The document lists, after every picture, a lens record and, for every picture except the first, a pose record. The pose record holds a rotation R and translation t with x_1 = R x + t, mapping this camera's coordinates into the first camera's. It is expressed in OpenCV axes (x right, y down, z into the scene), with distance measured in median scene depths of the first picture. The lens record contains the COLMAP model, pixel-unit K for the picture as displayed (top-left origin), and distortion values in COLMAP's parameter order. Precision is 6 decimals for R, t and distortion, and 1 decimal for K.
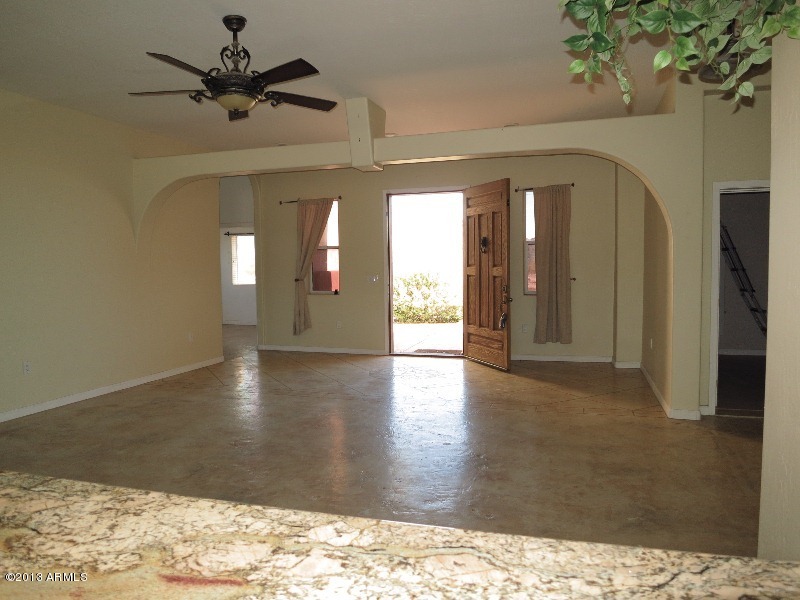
lens RADIAL K [[579.4, 0, 399.0], [0, 579.4, 301.3], [0, 0, 1]] dist [-0.038693, -0.000939]
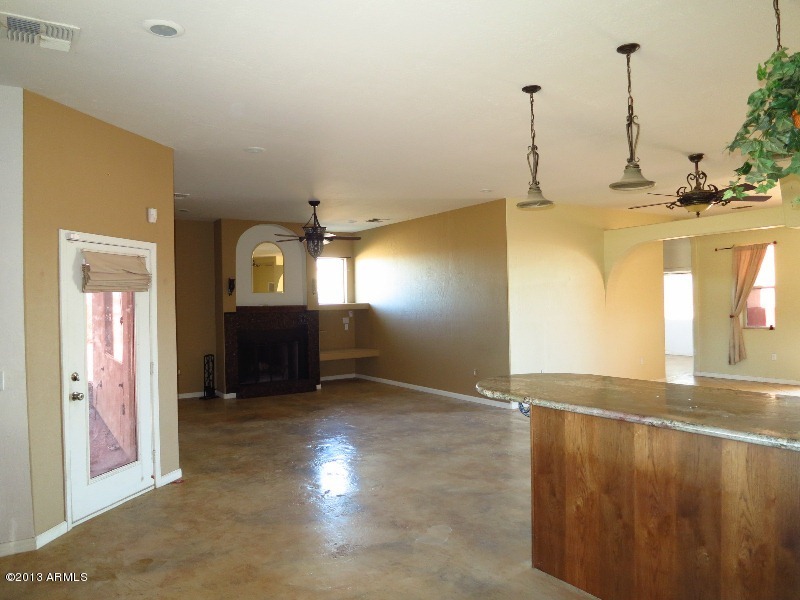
lens RADIAL K [[579.4, 0, 399.0], [0, 579.4, 301.3], [0, 0, 1]] dist [-0.038693, -0.000939]
pose [[0.774230, -0.007324, -0.632862, 0.054672], [-0.025482, 0.998762, -0.042733, -0.003621], [0.632392, 0.049212, 0.773084, -0.542237]]
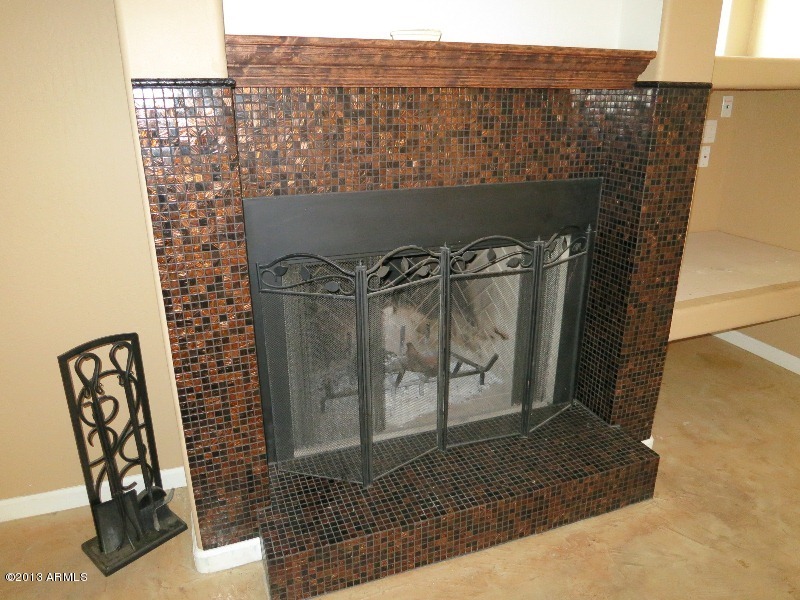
lens RADIAL K [[622.0, 0, 425.7], [0, 622.0, 300.4], [0, 0, 1]] dist [-0.038801, 0.000283]
pose [[0.650624, 0.280355, -0.705755, -1.344696], [-0.059103, 0.945233, 0.321000, -0.037292], [0.757097, -0.167138, 0.631561, 0.516192]]
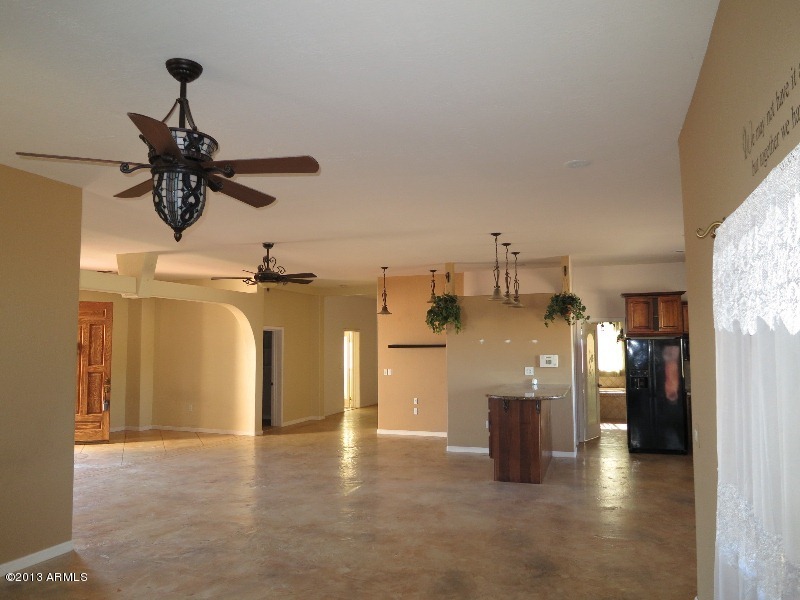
lens RADIAL K [[579.4, 0, 399.0], [0, 579.4, 301.3], [0, 0, 1]] dist [-0.038693, -0.000939]
pose [[0.044283, 0.088101, 0.995127, -1.716262], [0.068274, 0.993508, -0.090996, -0.059624], [-0.996683, 0.071971, 0.037981, 0.369945]]
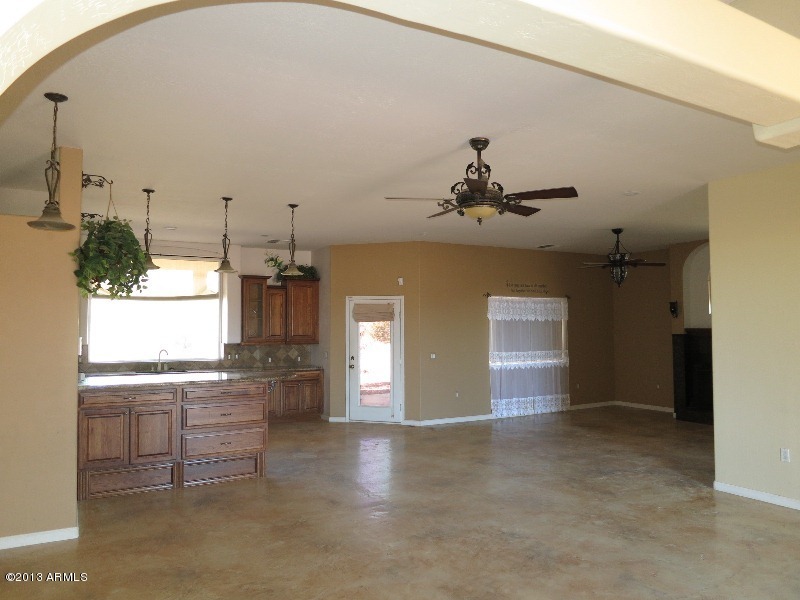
lens RADIAL K [[579.4, 0, 399.0], [0, 579.4, 301.3], [0, 0, 1]] dist [-0.038693, -0.000939]
pose [[-0.680701, -0.020121, -0.732285, 0.514203], [-0.033941, 0.999415, 0.004090, -0.126844], [0.731774, 0.027638, -0.680986, 1.285645]]
